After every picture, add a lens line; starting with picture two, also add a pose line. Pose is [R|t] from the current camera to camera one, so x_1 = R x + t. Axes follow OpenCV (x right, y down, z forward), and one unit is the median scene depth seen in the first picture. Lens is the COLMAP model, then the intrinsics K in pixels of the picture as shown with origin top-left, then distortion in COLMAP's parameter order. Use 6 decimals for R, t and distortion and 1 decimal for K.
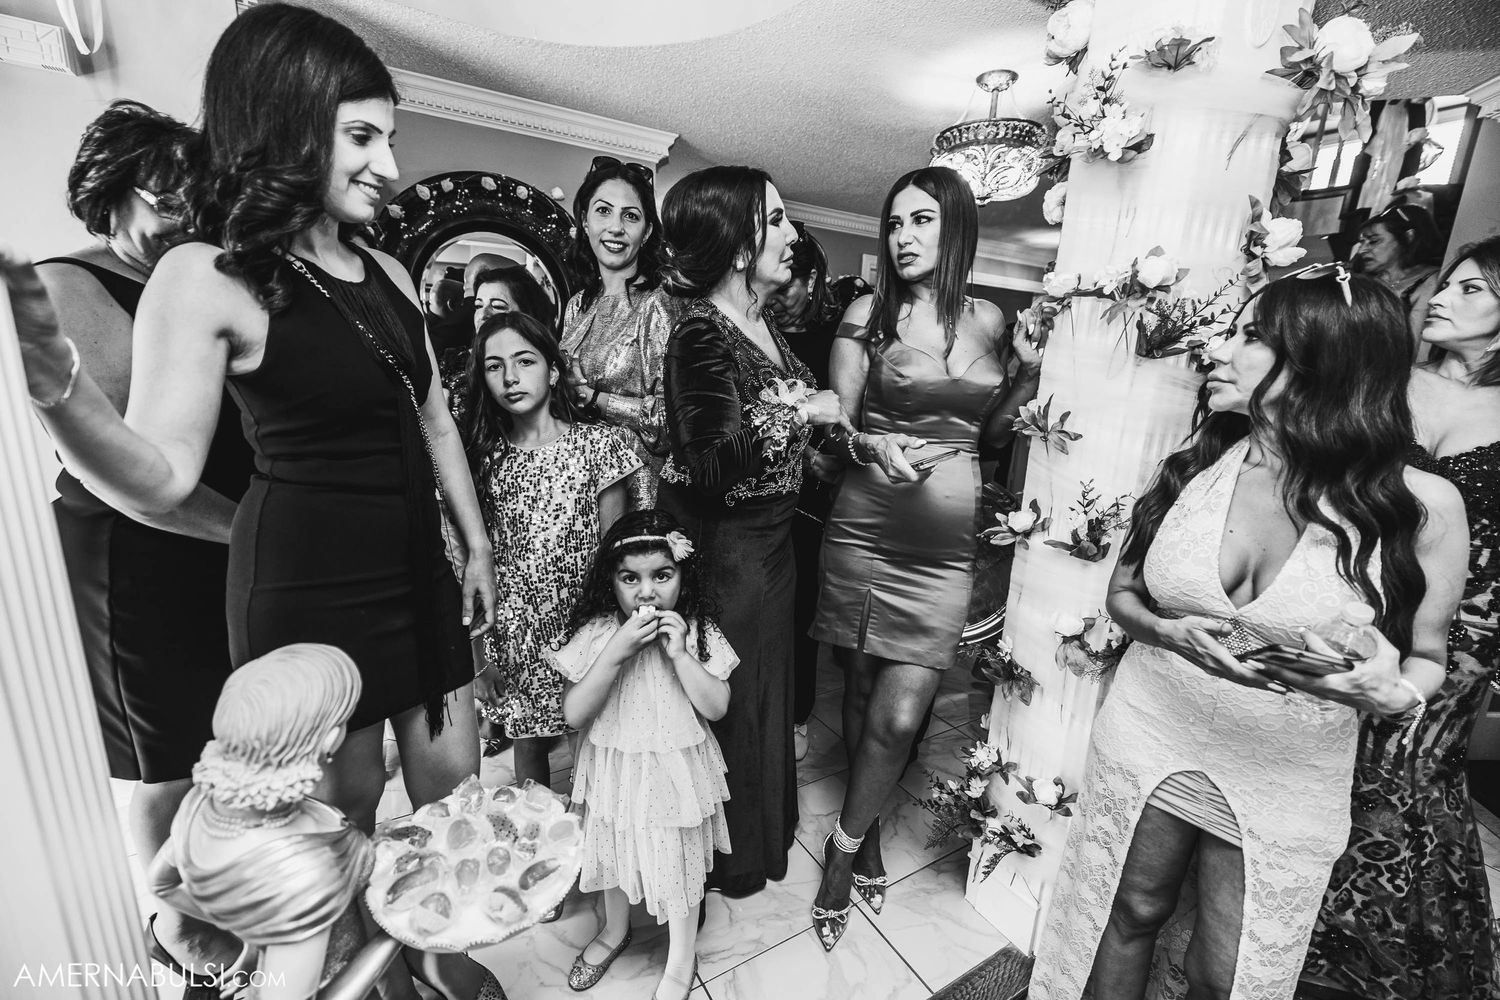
lens RADIAL K [[631.6, 0, 748.0], [0, 631.6, 503.4], [0, 0, 1]] dist [0.001779, -0.000793]
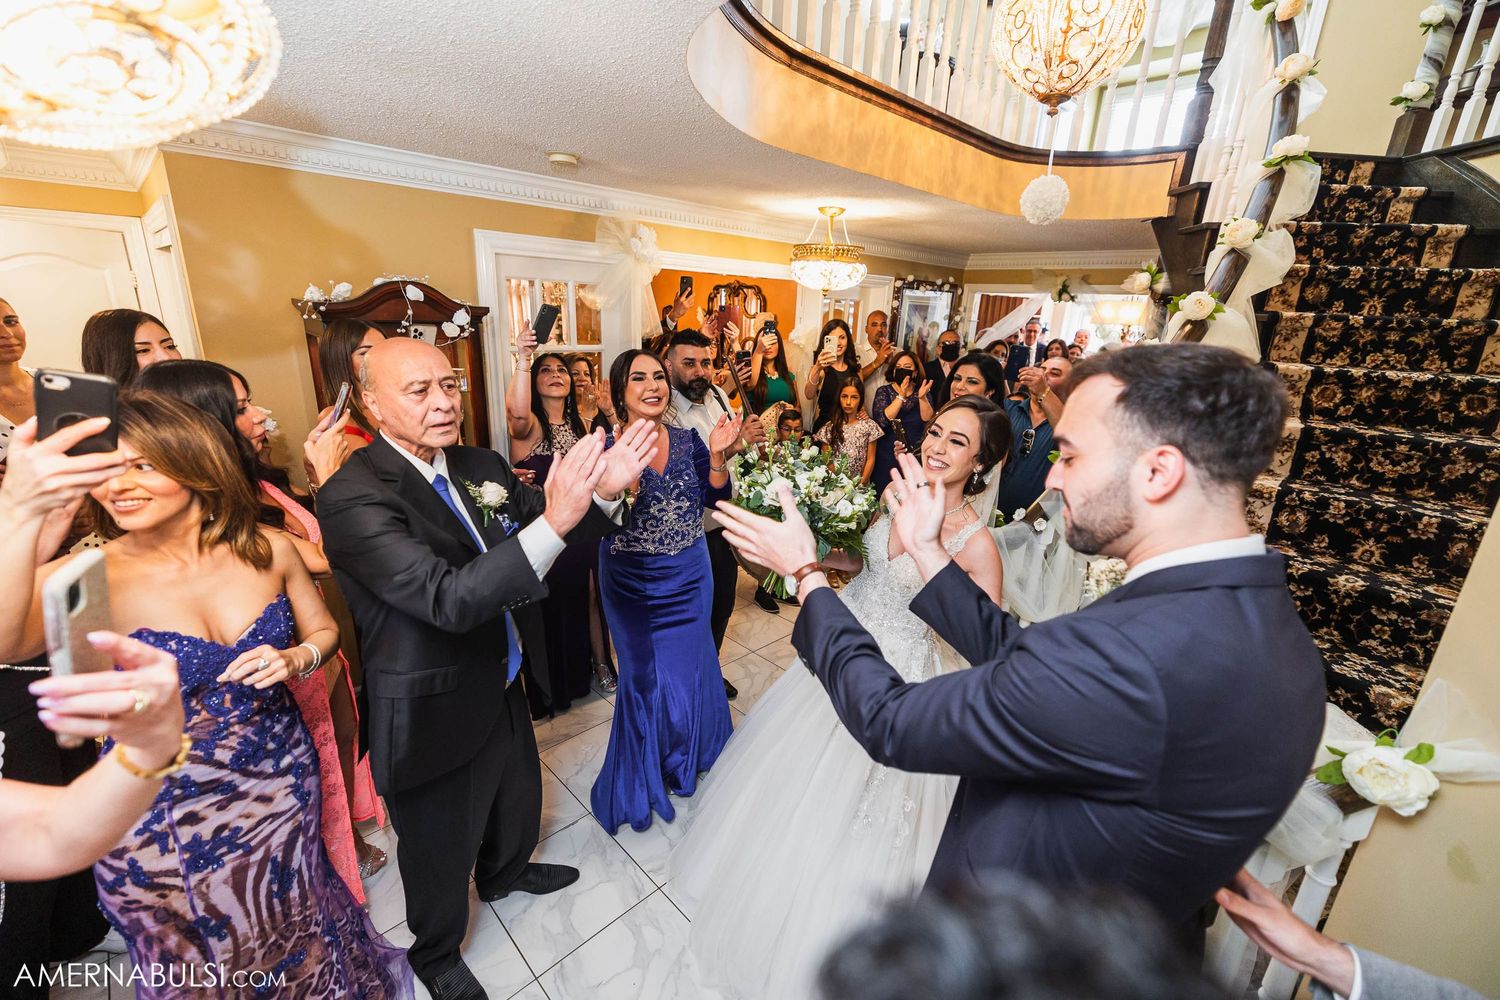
lens RADIAL K [[631.6, 0, 748.0], [0, 631.6, 503.4], [0, 0, 1]] dist [0.001779, -0.000793]
pose [[0.973125, -0.072842, 0.218455, 0.507493], [0.054776, 0.994644, 0.087651, -0.328890], [-0.223670, -0.073329, 0.971903, 0.664909]]
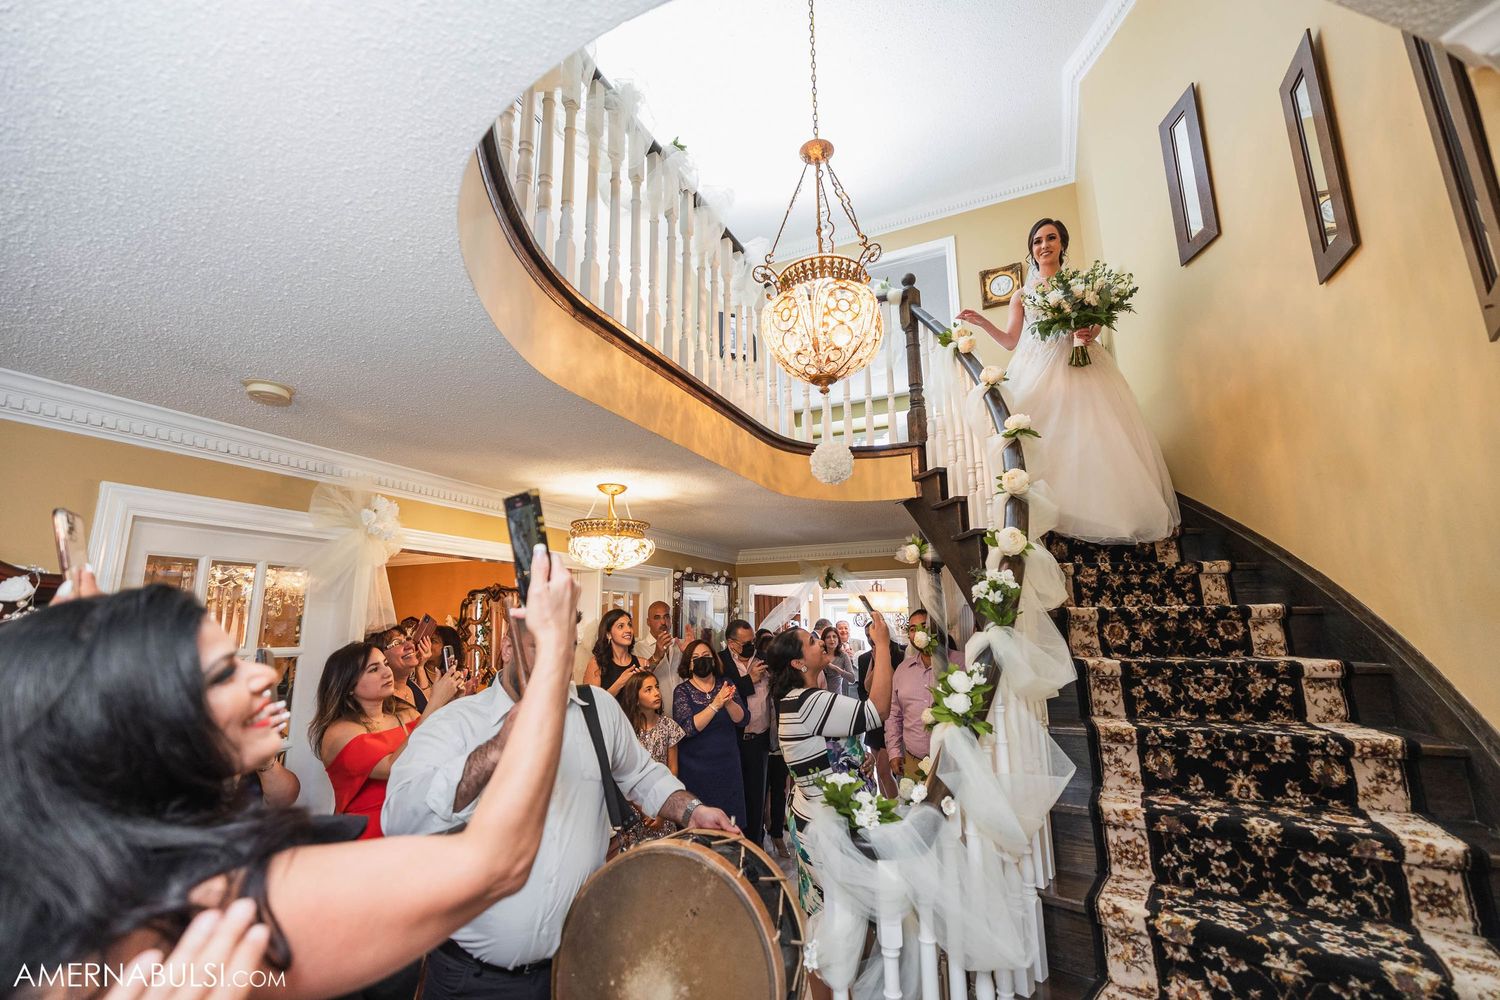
lens RADIAL K [[631.6, 0, 748.0], [0, 631.6, 503.4], [0, 0, 1]] dist [0.001779, -0.000793]
pose [[0.826402, 0.054327, 0.560454, 0.535437], [0.178202, 0.918941, -0.351839, -0.302870], [-0.534139, 0.390635, 0.749733, 0.879318]]
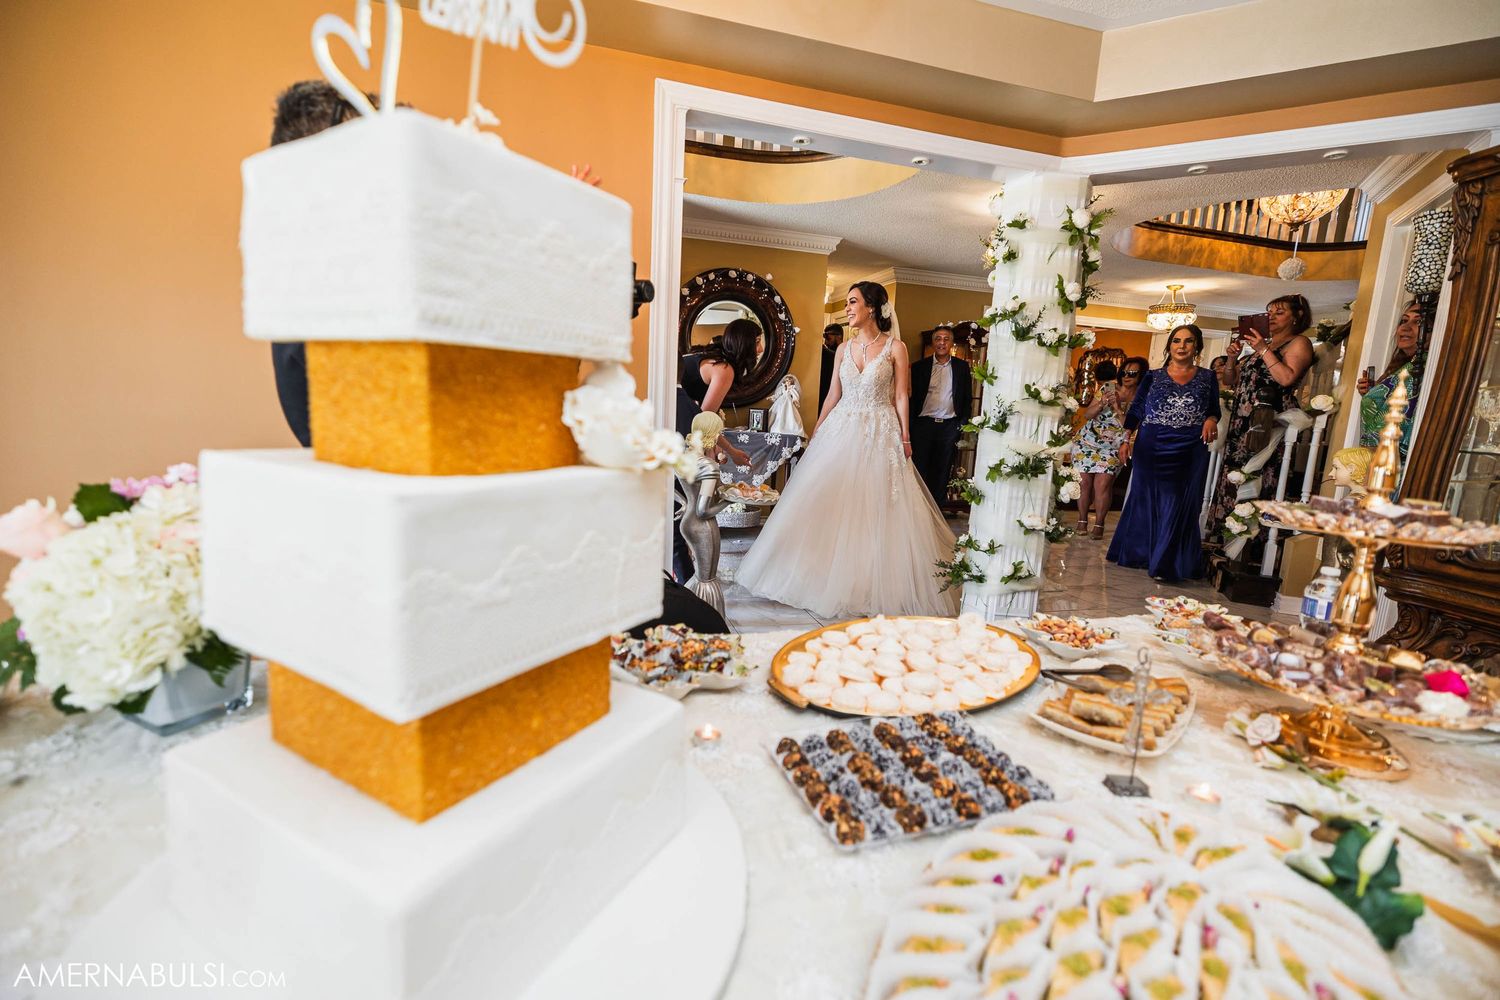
lens RADIAL K [[631.6, 0, 748.0], [0, 631.6, 503.4], [0, 0, 1]] dist [0.001779, -0.000793]
pose [[0.963594, 0.045723, -0.263433, 0.131092], [-0.067999, 0.994781, -0.076070, 0.271375], [0.258580, 0.091214, 0.961674, -0.645858]]
